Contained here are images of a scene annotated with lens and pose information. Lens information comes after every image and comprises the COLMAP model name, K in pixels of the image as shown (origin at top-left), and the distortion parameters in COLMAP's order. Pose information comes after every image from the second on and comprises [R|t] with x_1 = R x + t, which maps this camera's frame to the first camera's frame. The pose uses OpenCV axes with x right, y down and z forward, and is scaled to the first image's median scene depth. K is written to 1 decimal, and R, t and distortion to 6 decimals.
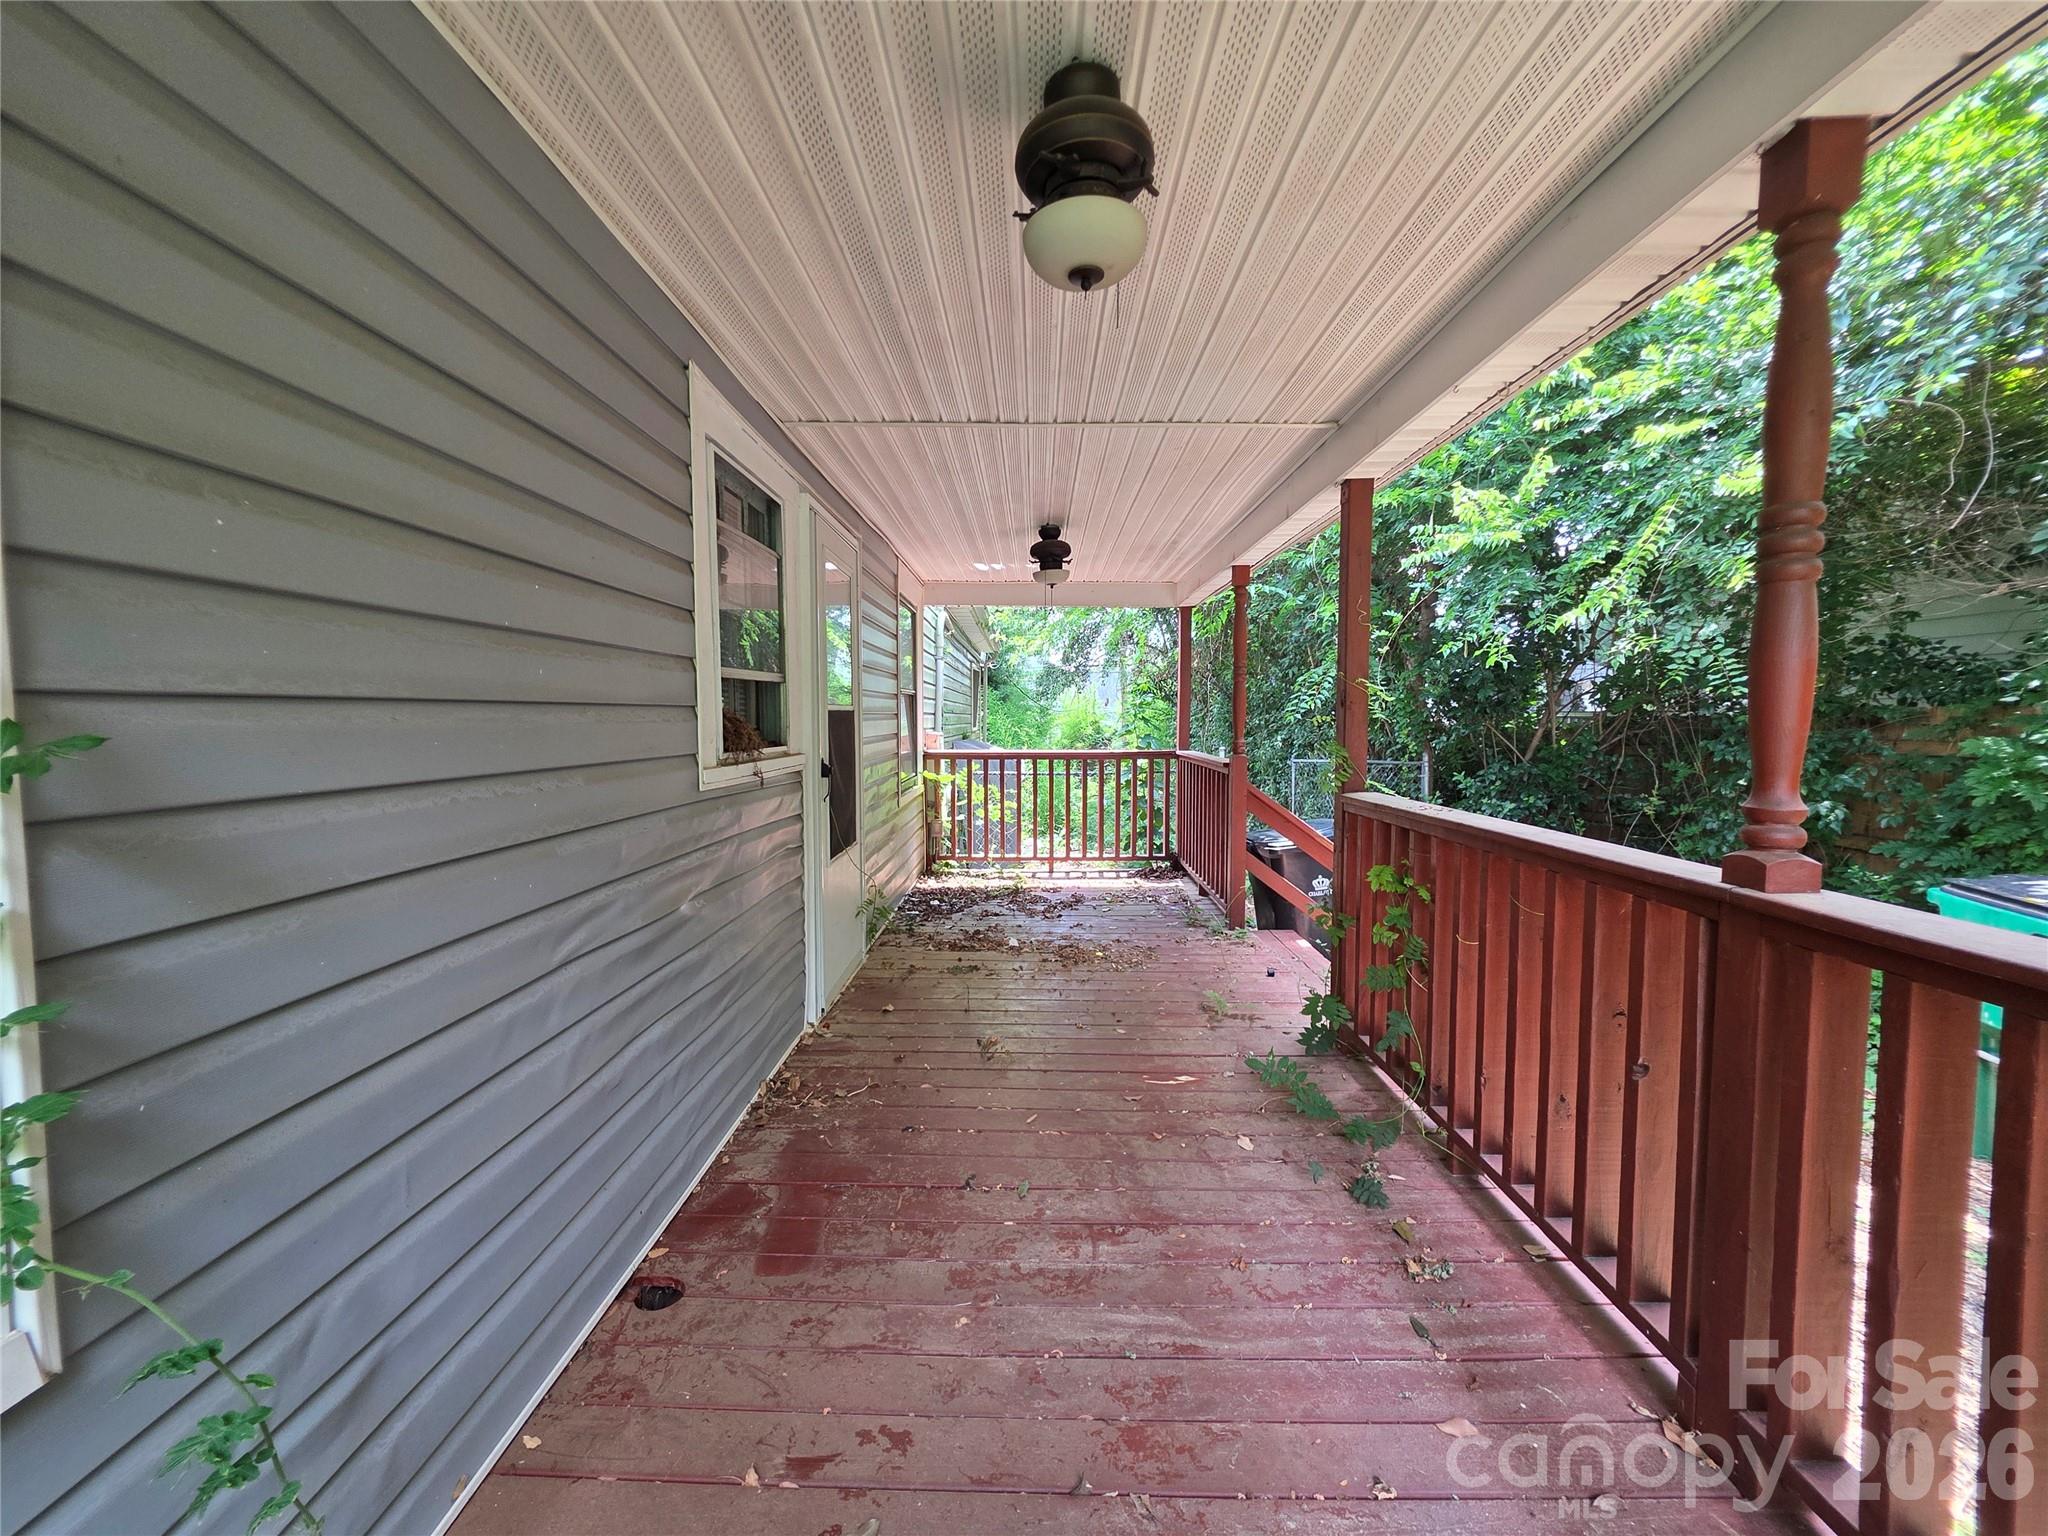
lens RADIAL K [[822.5, 0, 1020.5], [0, 822.5, 765.0], [0, 0, 1]] dist [-0.000978, 0.000106]
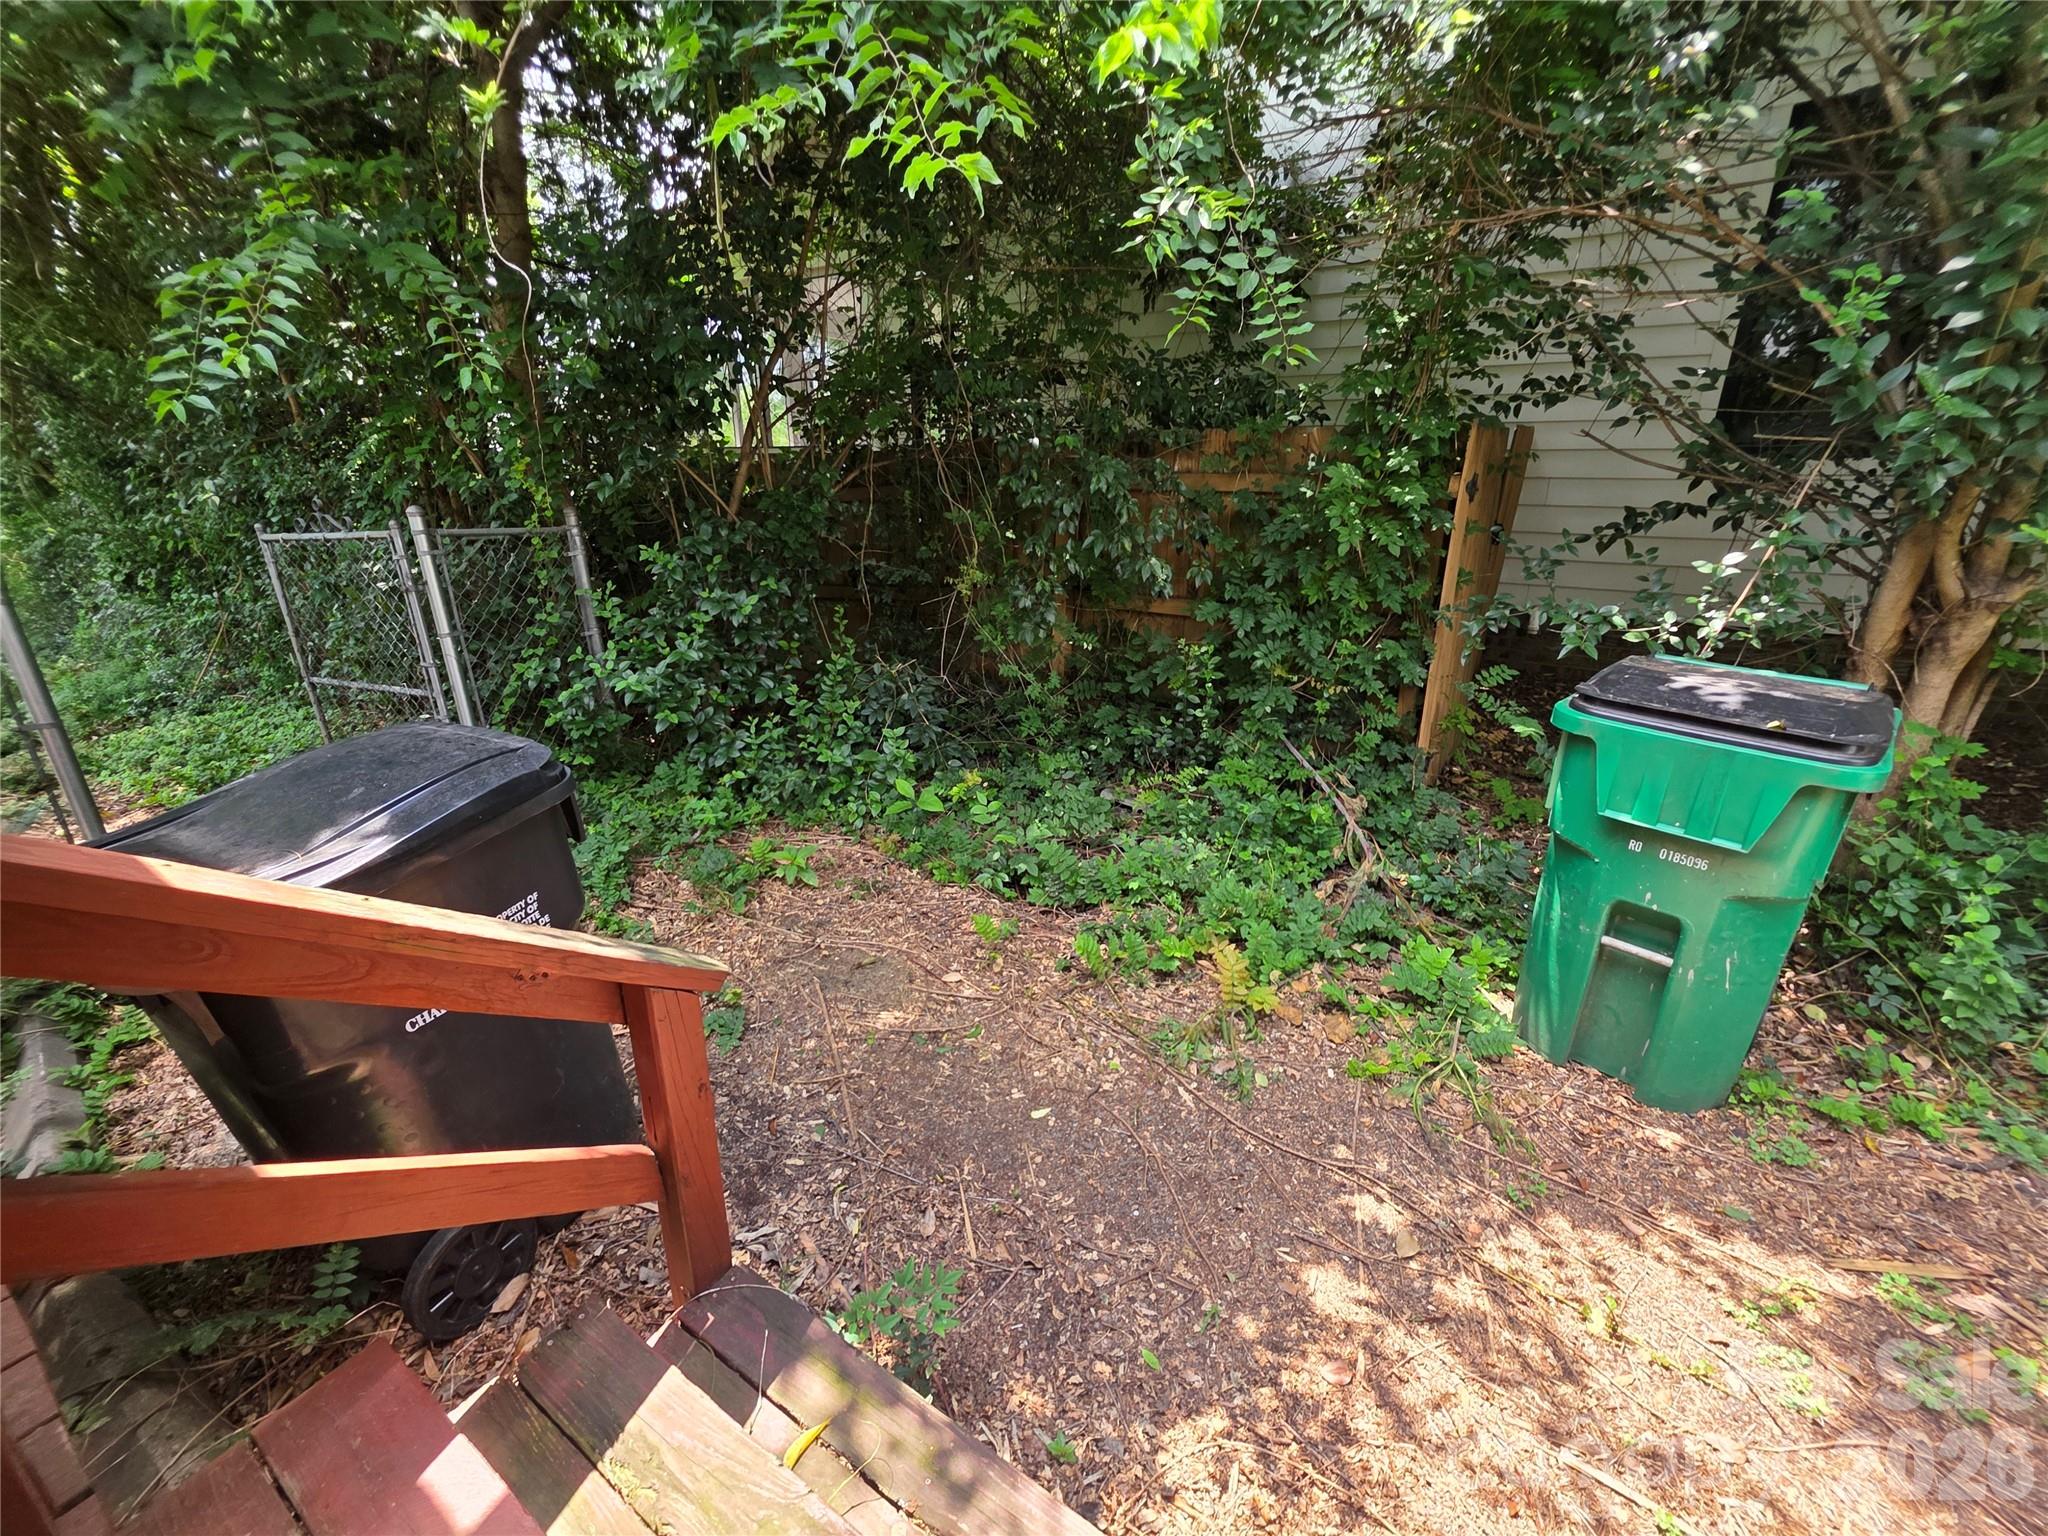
lens RADIAL K [[822.5, 0, 1018.5], [0, 822.5, 766.3], [0, 0, 1]] dist [-0.000978, 0.000106]
pose [[0.521309, -0.295846, 0.800445, 0.192631], [0.047786, 0.946632, 0.318755, -0.013627], [-0.852029, -0.127920, 0.507625, 0.516731]]
